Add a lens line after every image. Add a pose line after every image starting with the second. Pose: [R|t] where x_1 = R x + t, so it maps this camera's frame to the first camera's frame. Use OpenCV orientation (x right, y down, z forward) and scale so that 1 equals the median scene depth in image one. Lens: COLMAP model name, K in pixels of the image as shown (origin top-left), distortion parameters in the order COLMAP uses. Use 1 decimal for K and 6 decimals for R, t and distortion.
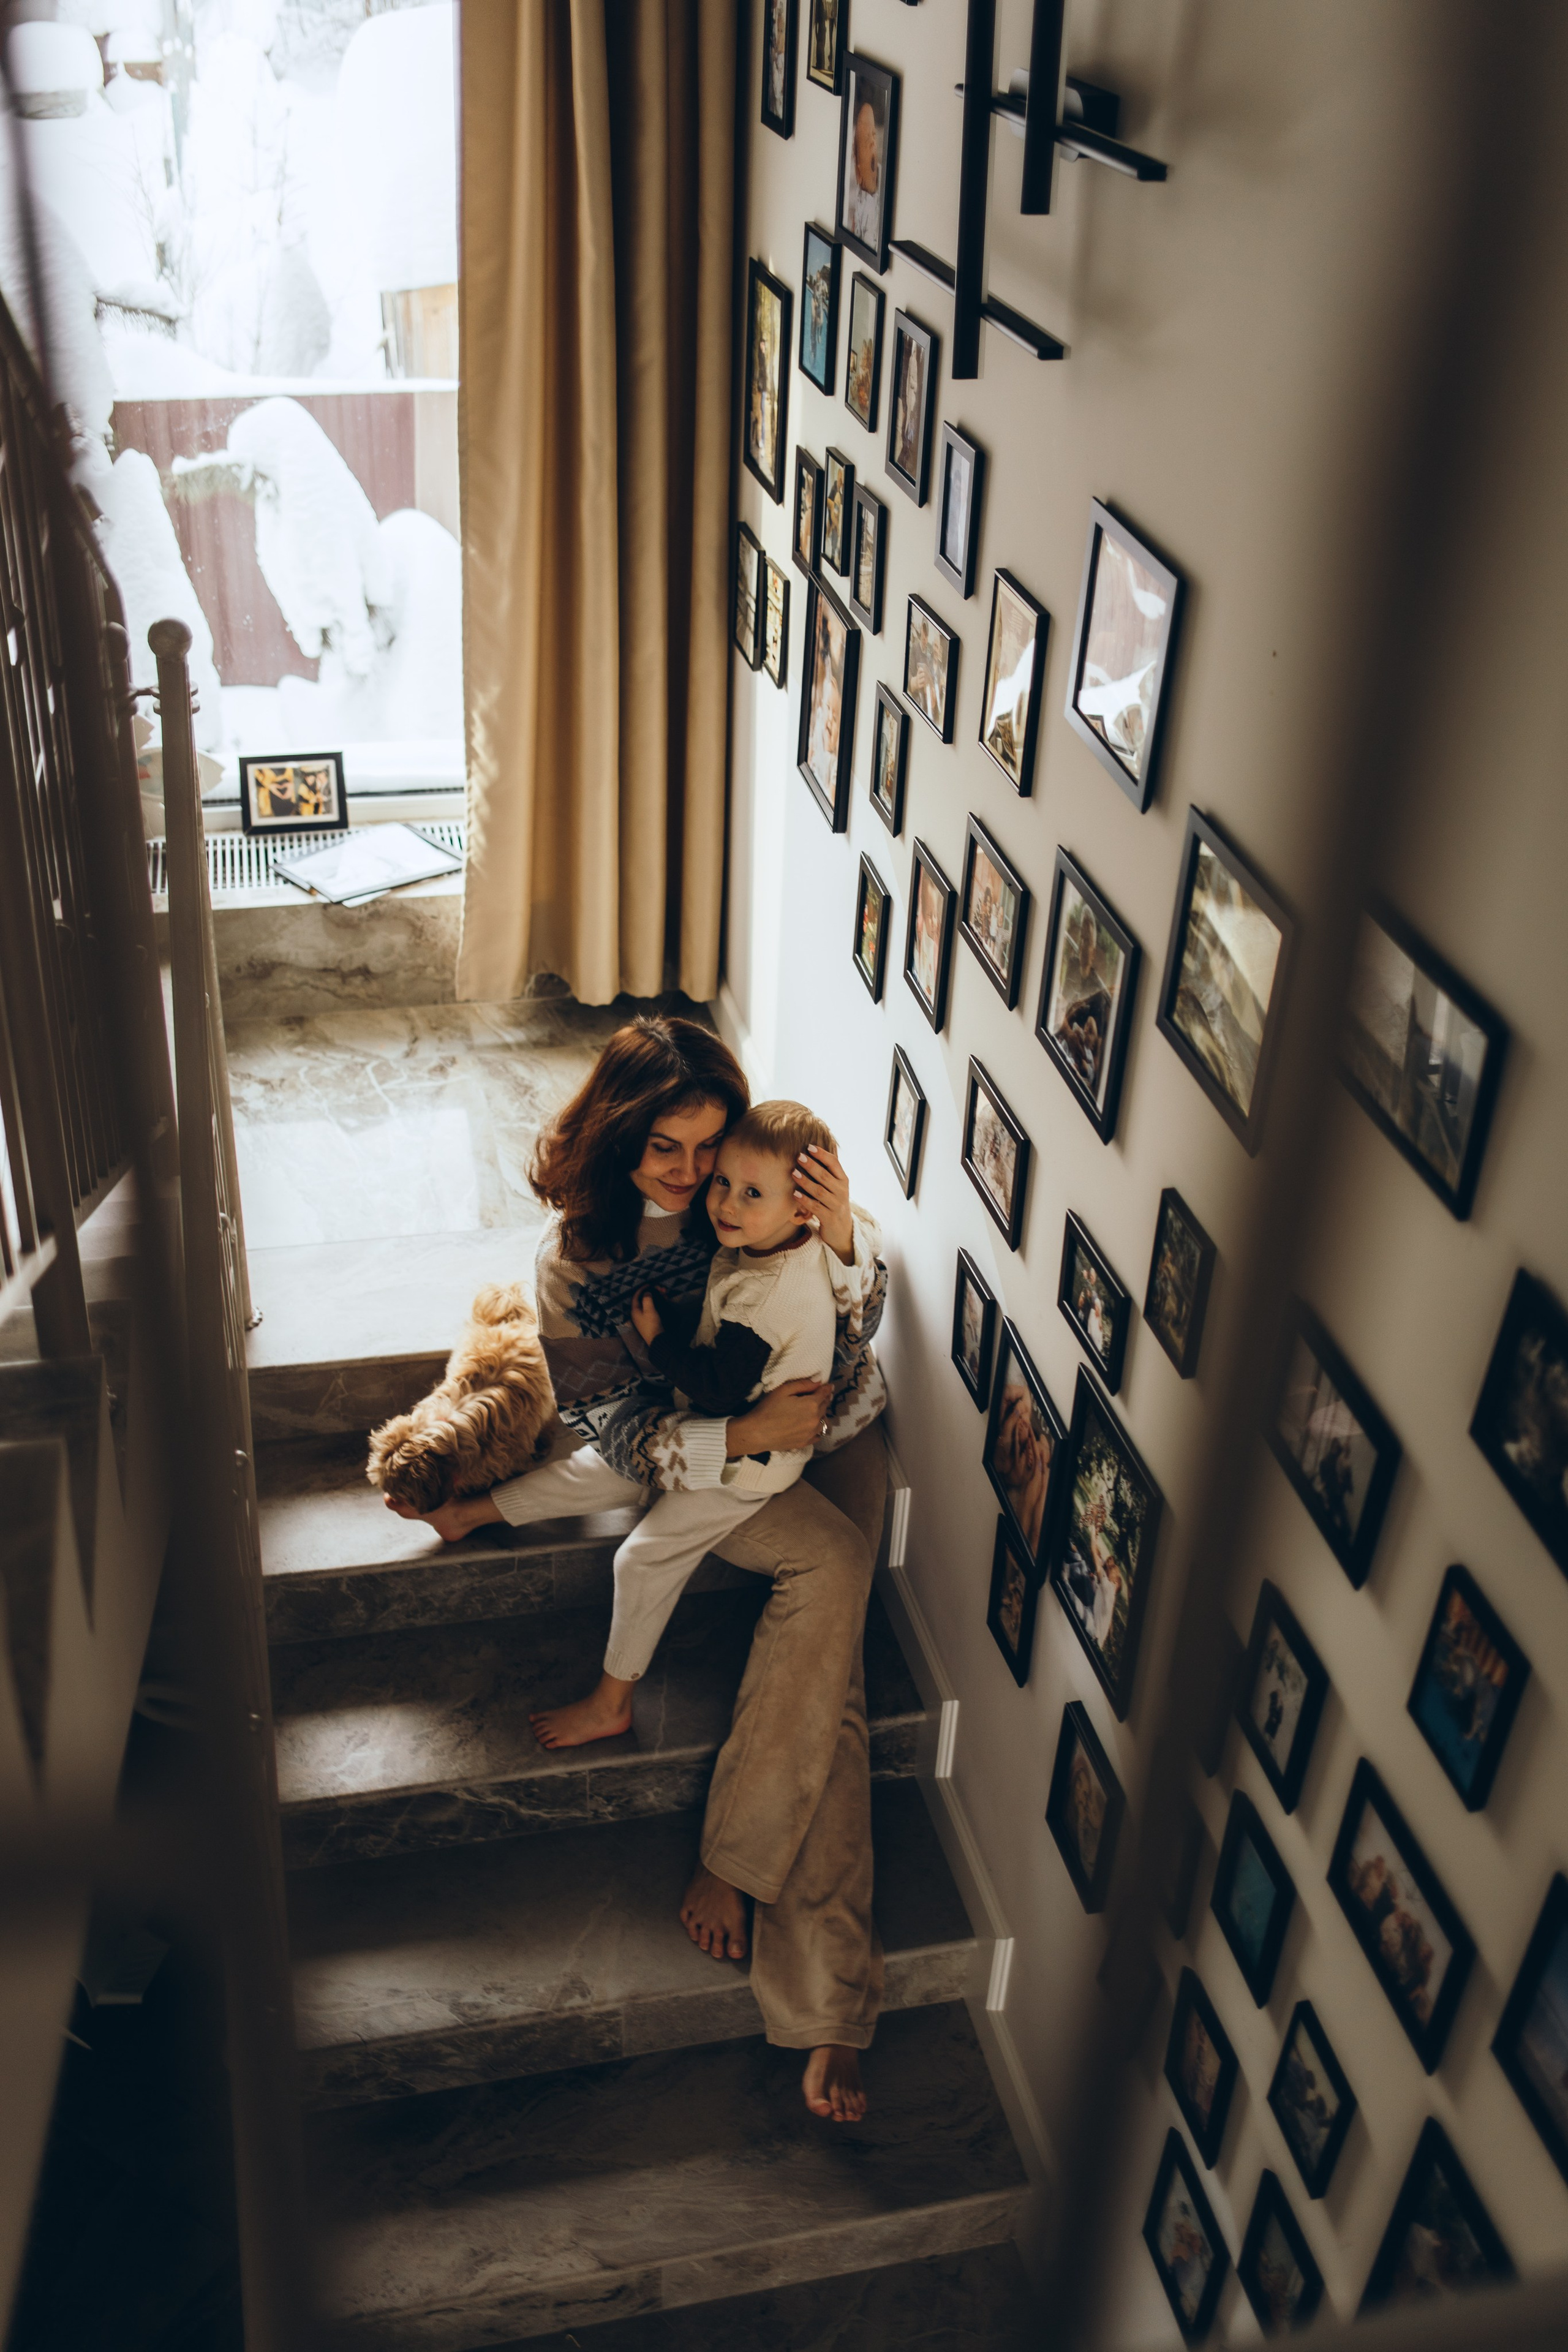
lens RADIAL K [[2282.9, 0, 789.6], [0, 2282.9, 1173.4], [0, 0, 1]] dist [-0.037385, 0.000000]
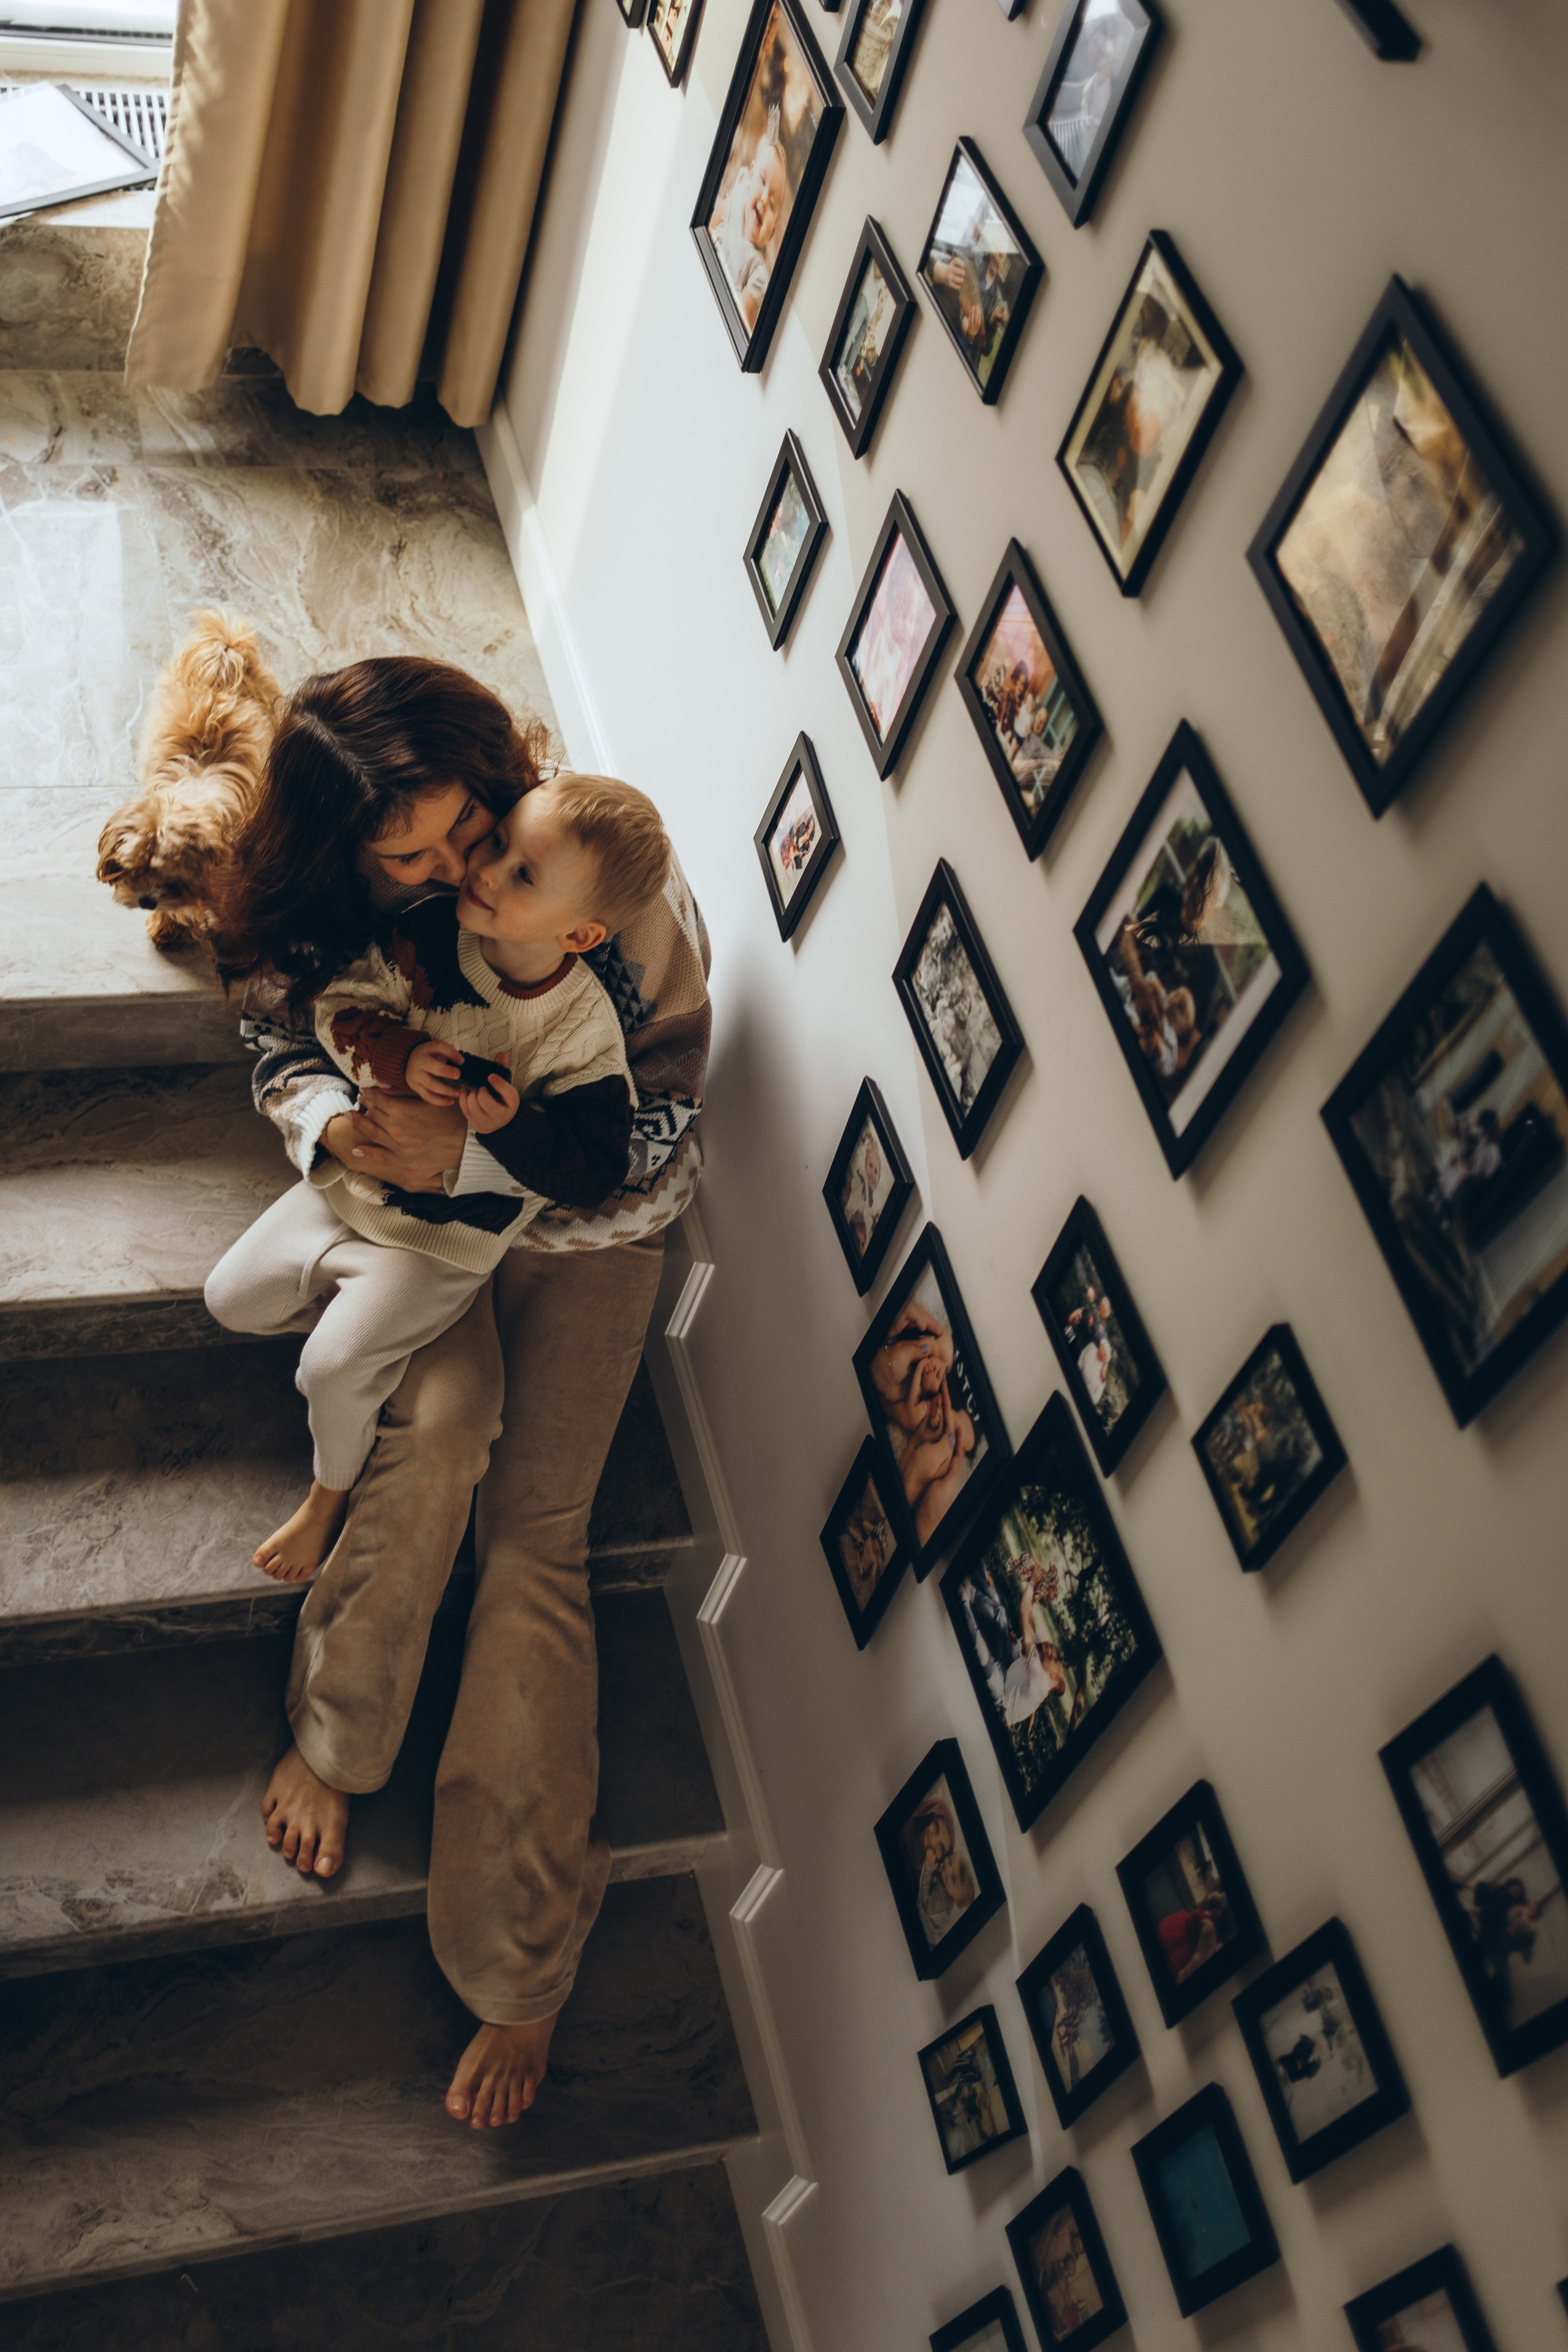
lens RADIAL K [[2648.2, 0, 678.6], [0, 2648.2, 988.5], [0, 0, 1]] dist [-0.043364, 0.000000]
pose [[0.984507, 0.105262, 0.140232, -0.097381], [-0.141632, 0.948877, 0.282086, -0.207440], [-0.103370, -0.297577, 0.949085, 0.208642]]
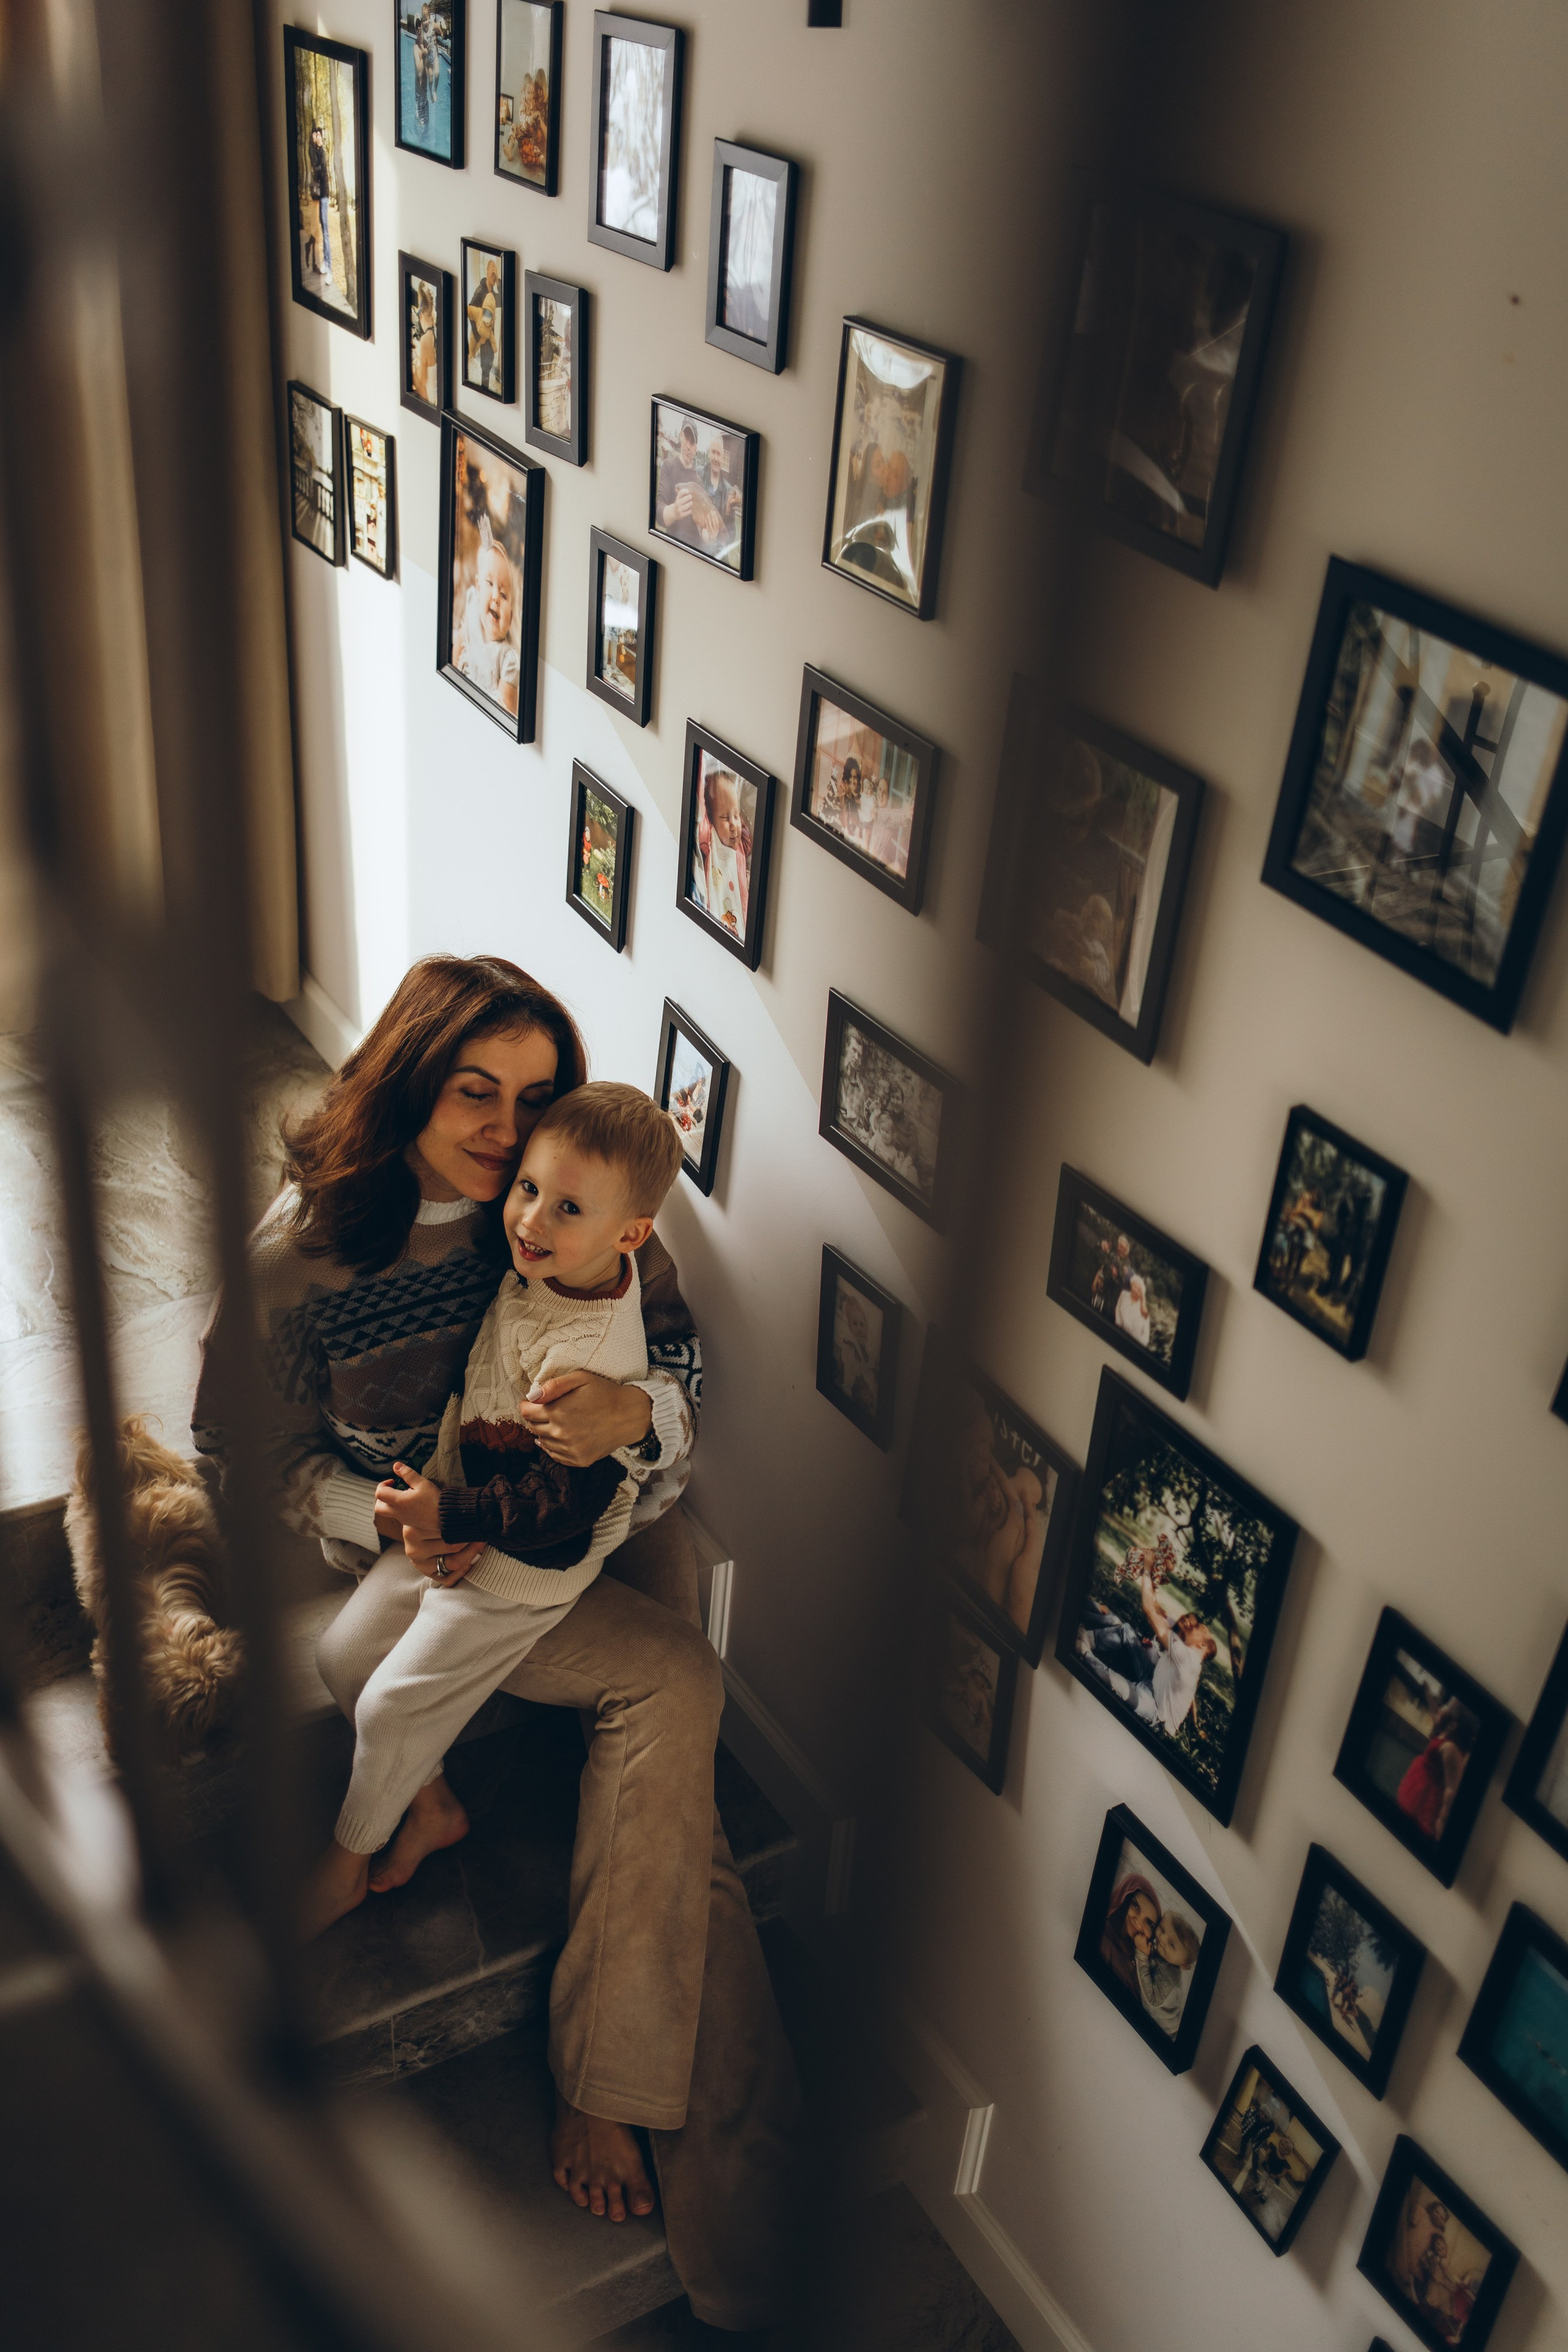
lens RADIAL K [[2282.9, 0, 785.5], [0, 2282.9, 1180.8], [0, 0, 1]] dist [-0.037385, 0.000000]
pose [[0.951070, -0.139043, 0.275921, -0.137581], [0.139567, 0.990052, 0.017838, -0.003930], [-0.275657, 0.021544, 0.961015, 0.250248]]
